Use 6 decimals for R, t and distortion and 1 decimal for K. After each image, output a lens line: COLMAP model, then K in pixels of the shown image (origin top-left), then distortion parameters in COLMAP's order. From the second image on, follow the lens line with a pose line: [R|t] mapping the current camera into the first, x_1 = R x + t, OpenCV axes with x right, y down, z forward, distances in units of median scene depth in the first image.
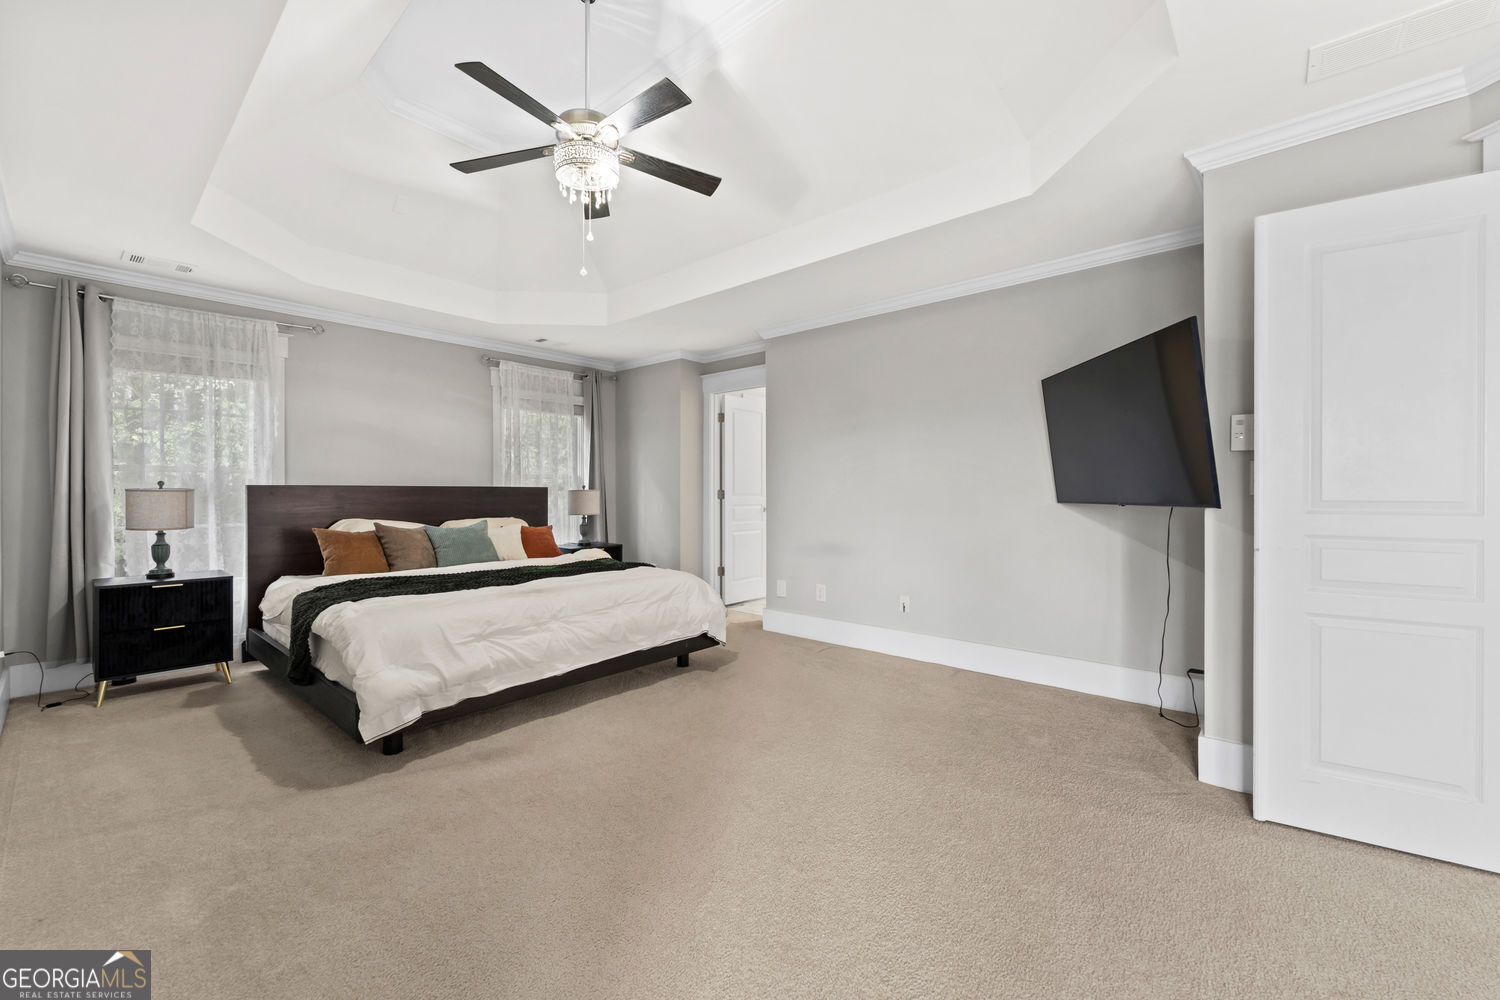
lens RADIAL K [[604.9, 0, 743.6], [0, 604.9, 497.2], [0, 0, 1]] dist [0.003795, -0.000697]
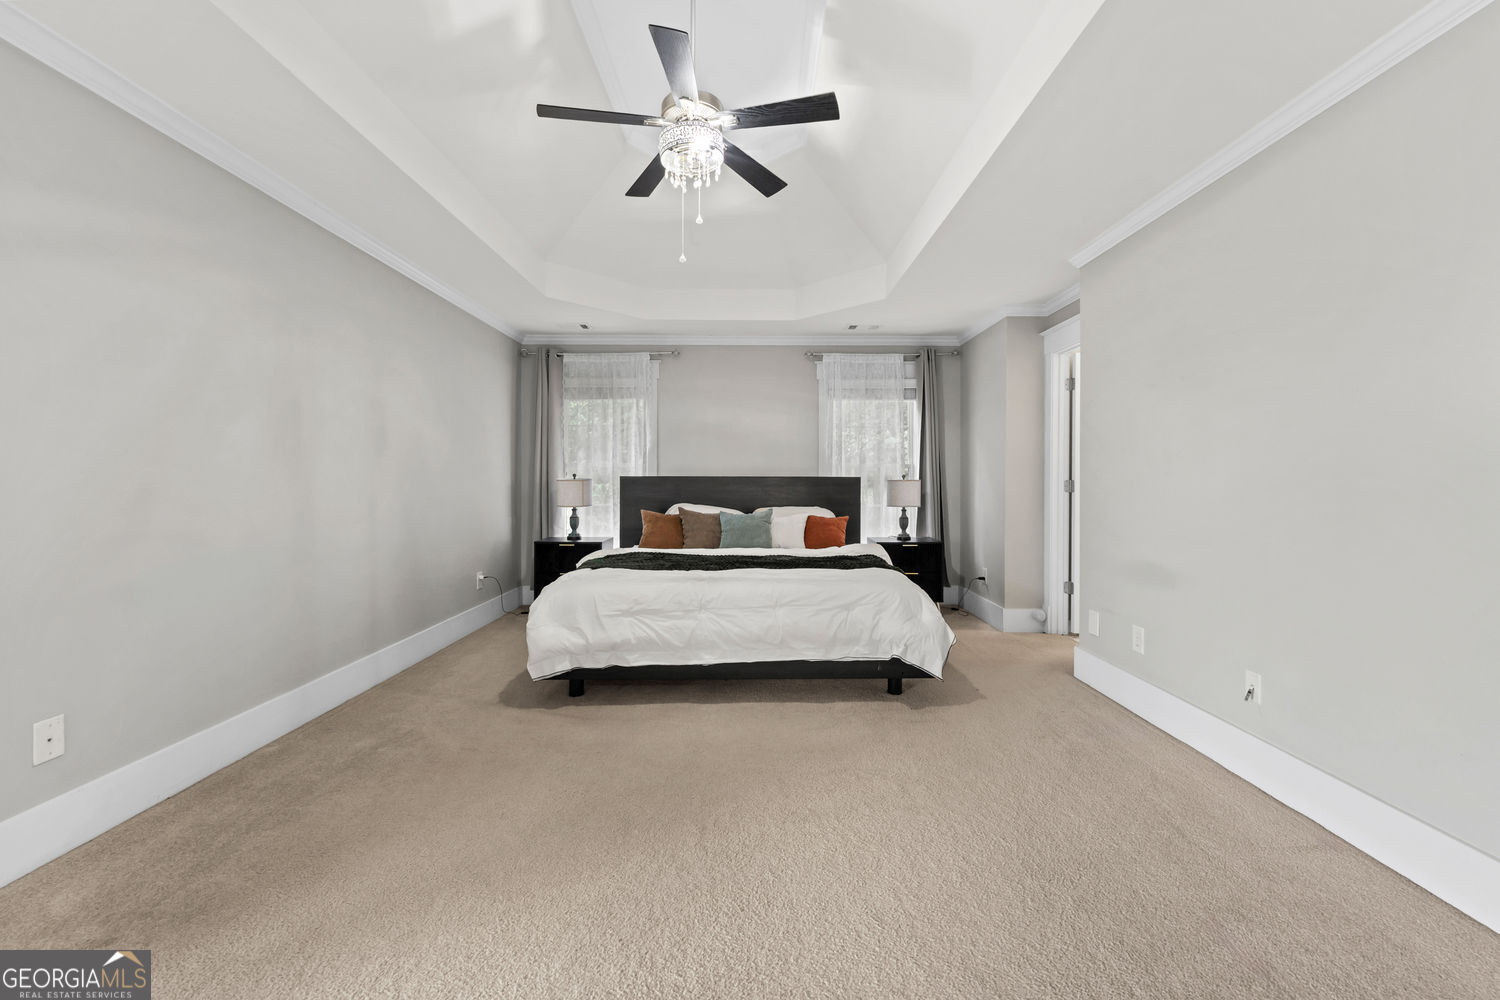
lens RADIAL K [[604.9, 0, 752.2], [0, 604.9, 488.0], [0, 0, 1]] dist [0.003795, -0.000697]
pose [[0.673484, 0.011187, -0.739118, 0.397701], [-0.008968, 0.999936, 0.006963, -0.006025], [0.739148, 0.001938, 0.673540, 0.312885]]
